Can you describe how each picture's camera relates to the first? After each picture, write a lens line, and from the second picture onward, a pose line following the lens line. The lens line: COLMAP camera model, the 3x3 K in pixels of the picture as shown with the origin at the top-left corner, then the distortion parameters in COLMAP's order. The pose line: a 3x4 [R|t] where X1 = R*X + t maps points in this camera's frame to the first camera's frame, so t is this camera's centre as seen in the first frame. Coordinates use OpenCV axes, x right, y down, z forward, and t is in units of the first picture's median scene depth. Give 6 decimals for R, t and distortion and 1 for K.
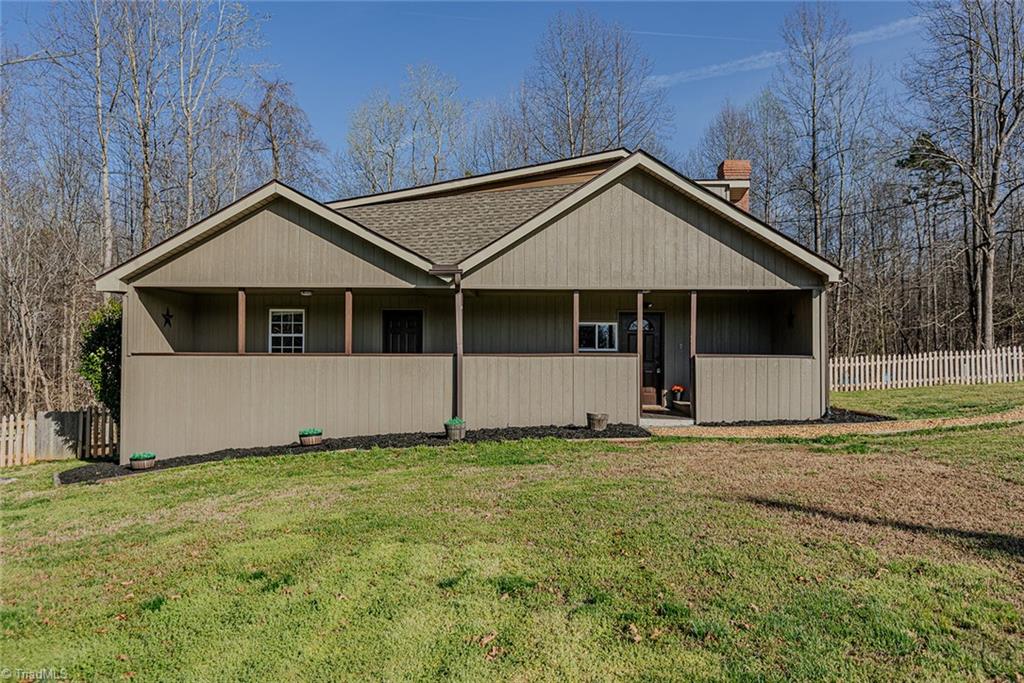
lens RADIAL K [[711.2, 0, 507.1], [0, 711.2, 343.2], [0, 0, 1]] dist [-0.000818, 0.003858]
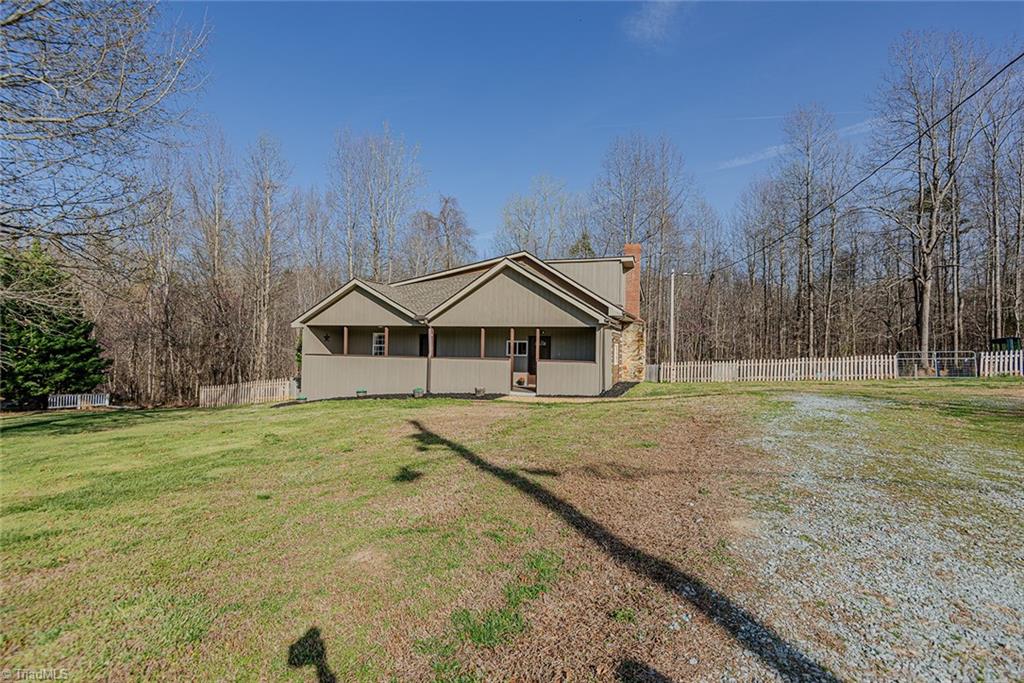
lens RADIAL K [[470.5, 0, 512.0], [0, 470.5, 341.5], [0, 0, 1]] dist [0.001757, -0.000125]
pose [[0.950223, 0.008456, -0.311456, 0.616883], [-0.006257, 0.999948, 0.008058, -0.045760], [0.311508, -0.005708, 0.950226, -0.258393]]
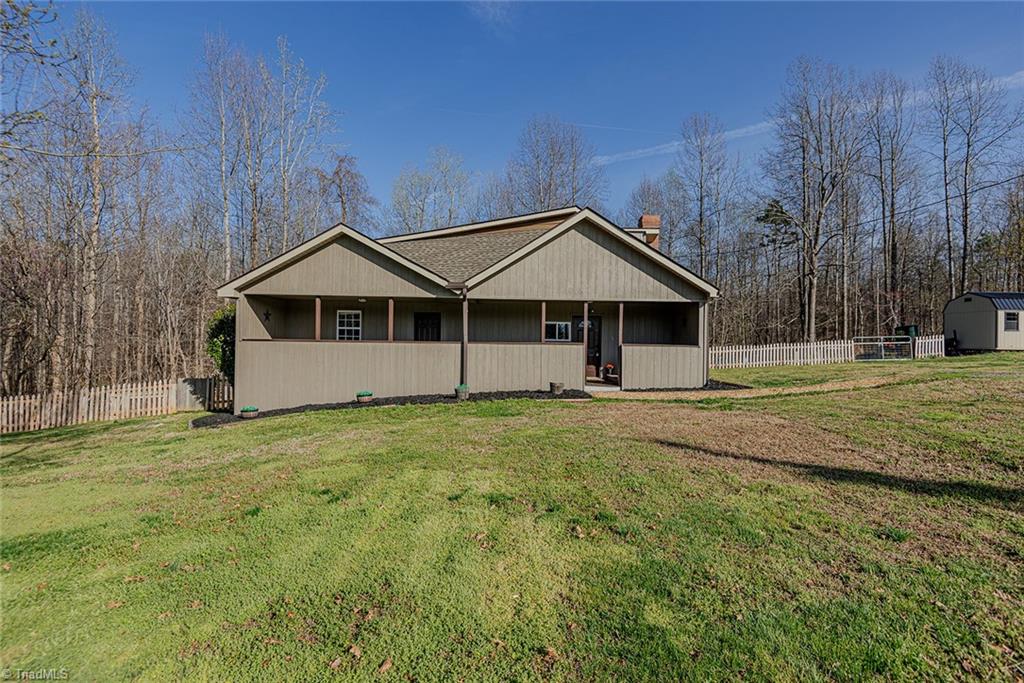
lens RADIAL K [[470.5, 0, 512.0], [0, 470.5, 341.5], [0, 0, 1]] dist [0.001757, -0.000125]
pose [[0.999500, 0.010215, 0.029921, 0.001538], [-0.010657, 0.999836, 0.014664, -0.001675], [-0.029766, -0.014976, 0.999445, 0.008604]]
